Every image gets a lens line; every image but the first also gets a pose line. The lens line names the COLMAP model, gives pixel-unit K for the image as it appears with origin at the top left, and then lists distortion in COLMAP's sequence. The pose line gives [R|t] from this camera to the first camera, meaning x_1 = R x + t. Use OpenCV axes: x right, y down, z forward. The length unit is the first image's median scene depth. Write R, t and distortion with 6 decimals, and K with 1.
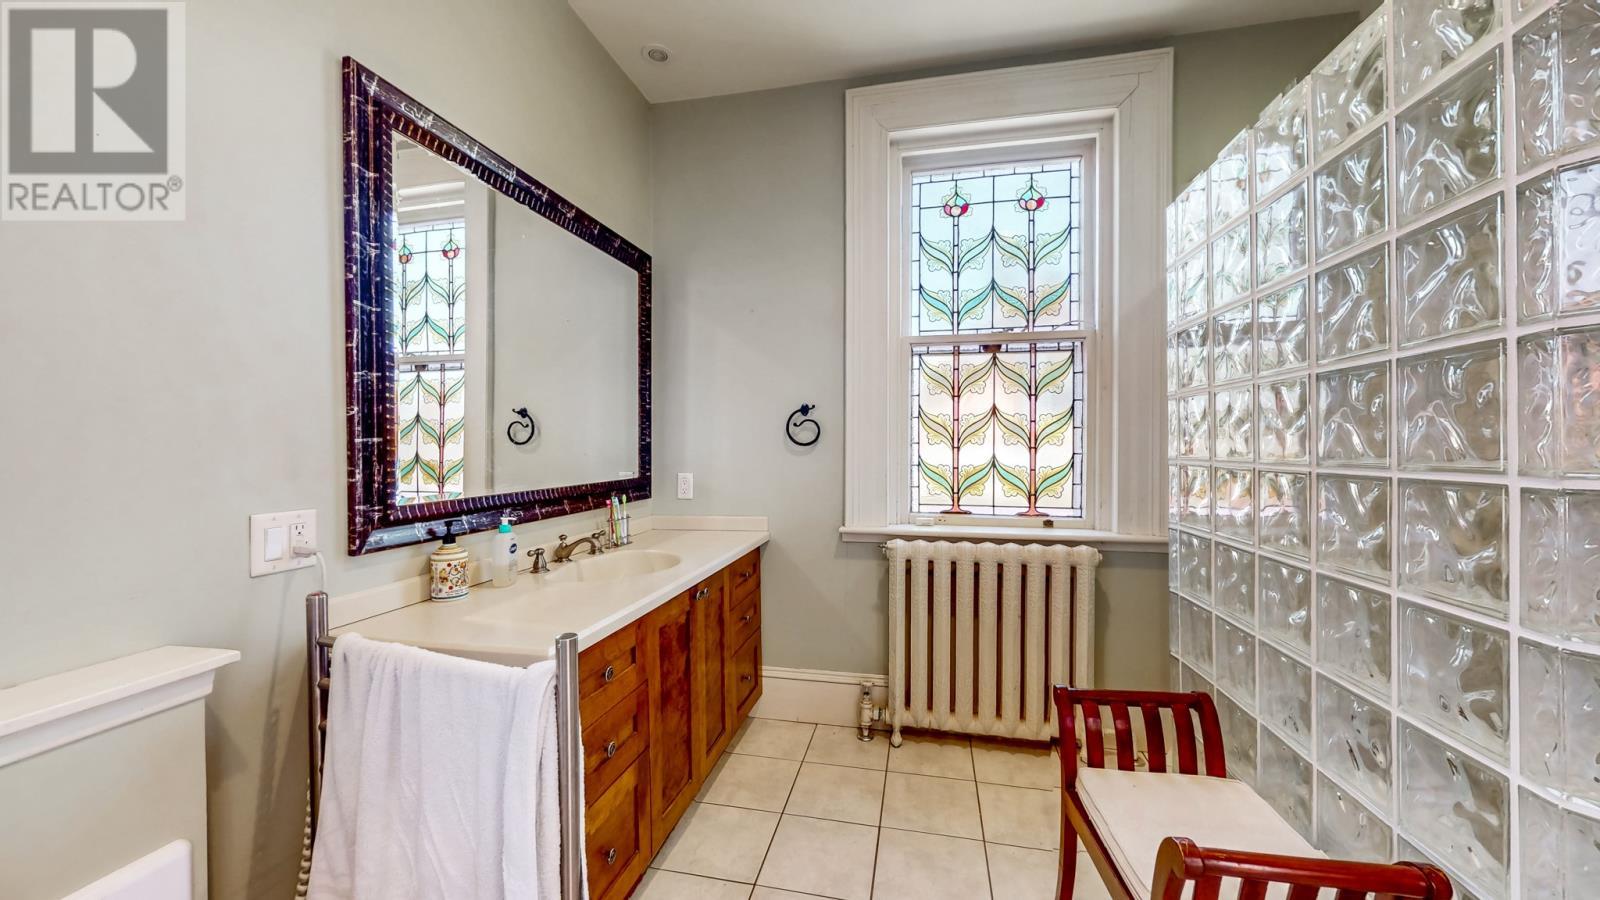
lens RADIAL K [[583.4, 0, 799.4], [0, 583.4, 452.2], [0, 0, 1]] dist [-0.000868, -0.000022]
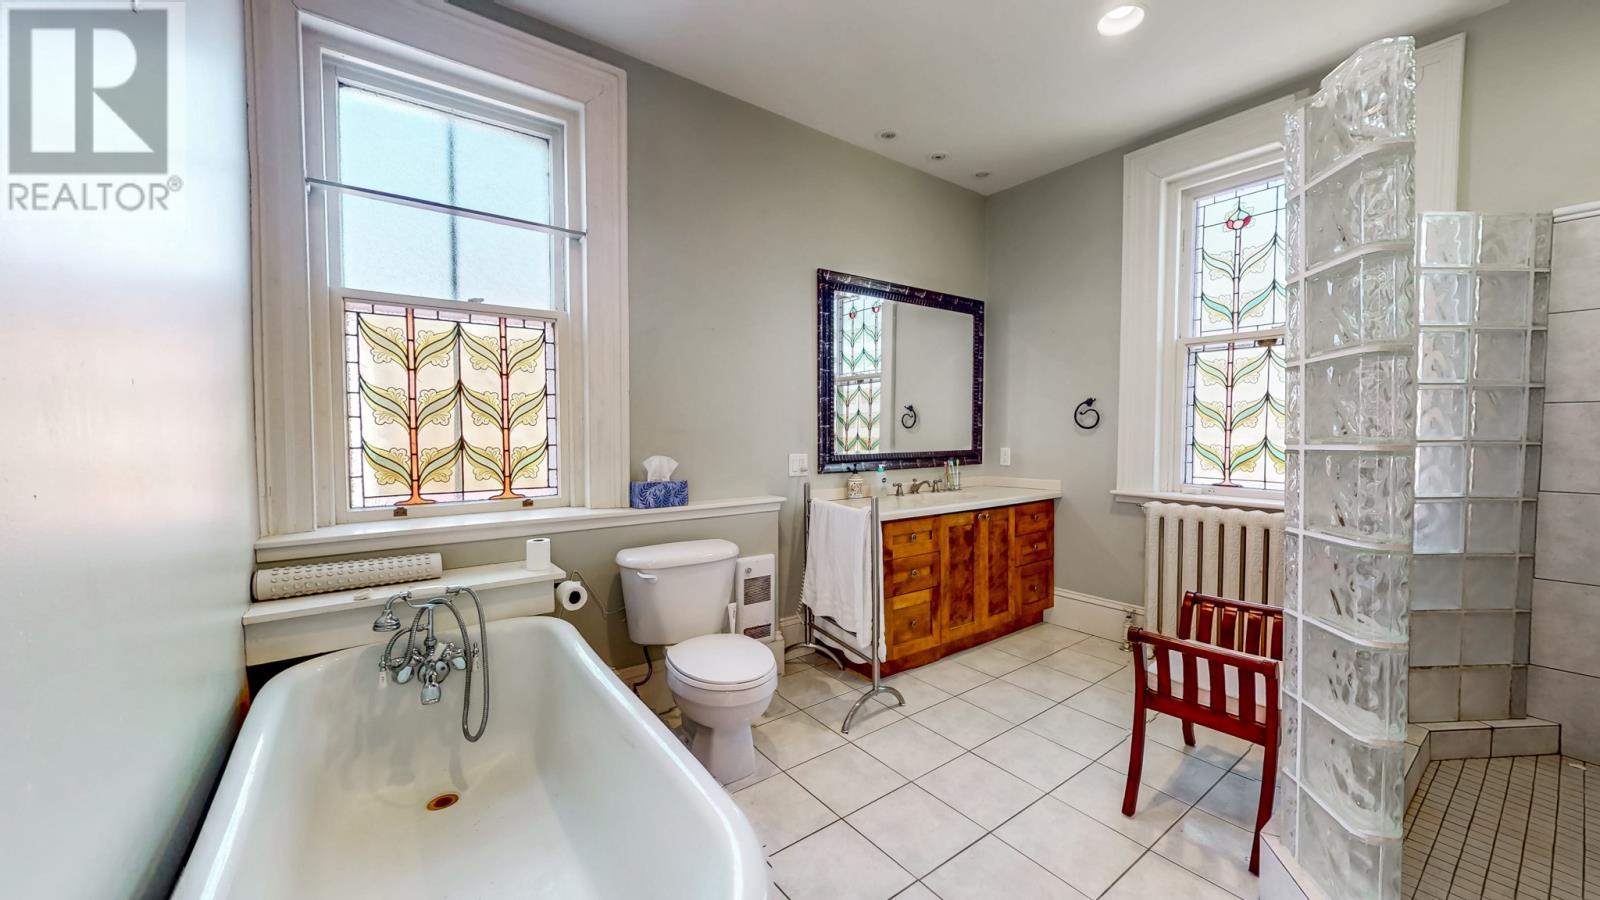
lens RADIAL K [[585.4, 0, 801.4], [0, 585.4, 450.9], [0, 0, 1]] dist [-0.001846, 0.000095]
pose [[0.754205, 0.023914, -0.656203, 0.423350], [-0.007253, 0.999579, 0.028091, 0.007277], [0.656599, -0.016427, 0.754061, -0.483039]]
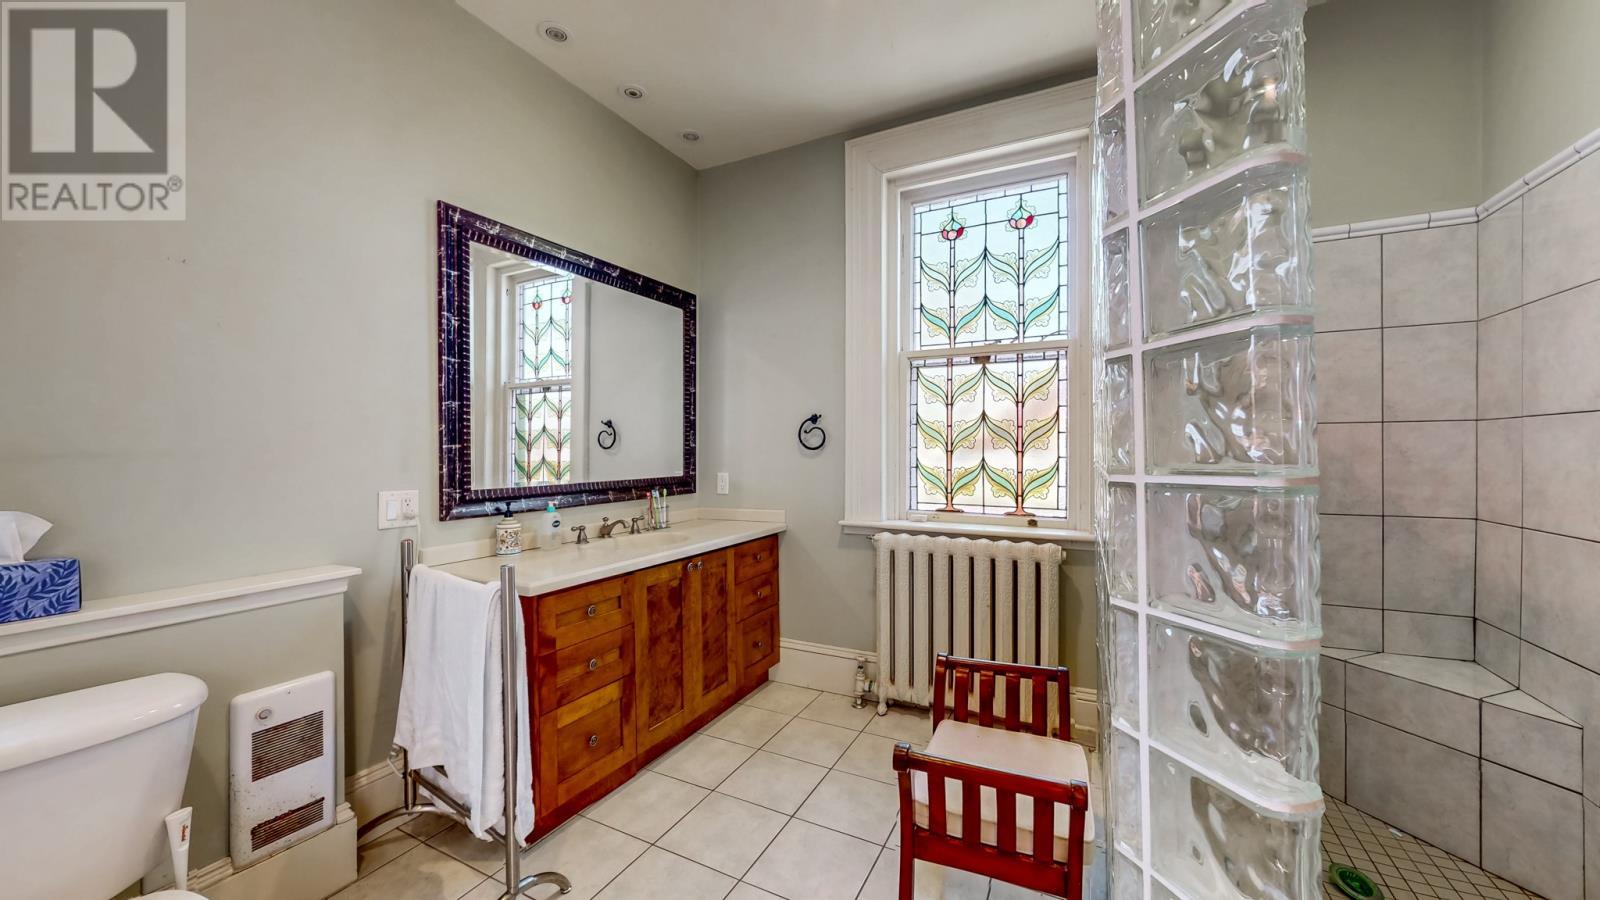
lens RADIAL K [[585.4, 0, 801.4], [0, 585.4, 450.9], [0, 0, 1]] dist [-0.001846, 0.000095]
pose [[0.967084, -0.000517, -0.254456, 0.300542], [-0.001976, 0.999953, -0.009544, 0.002362], [0.254449, 0.009732, 0.967037, -0.140781]]
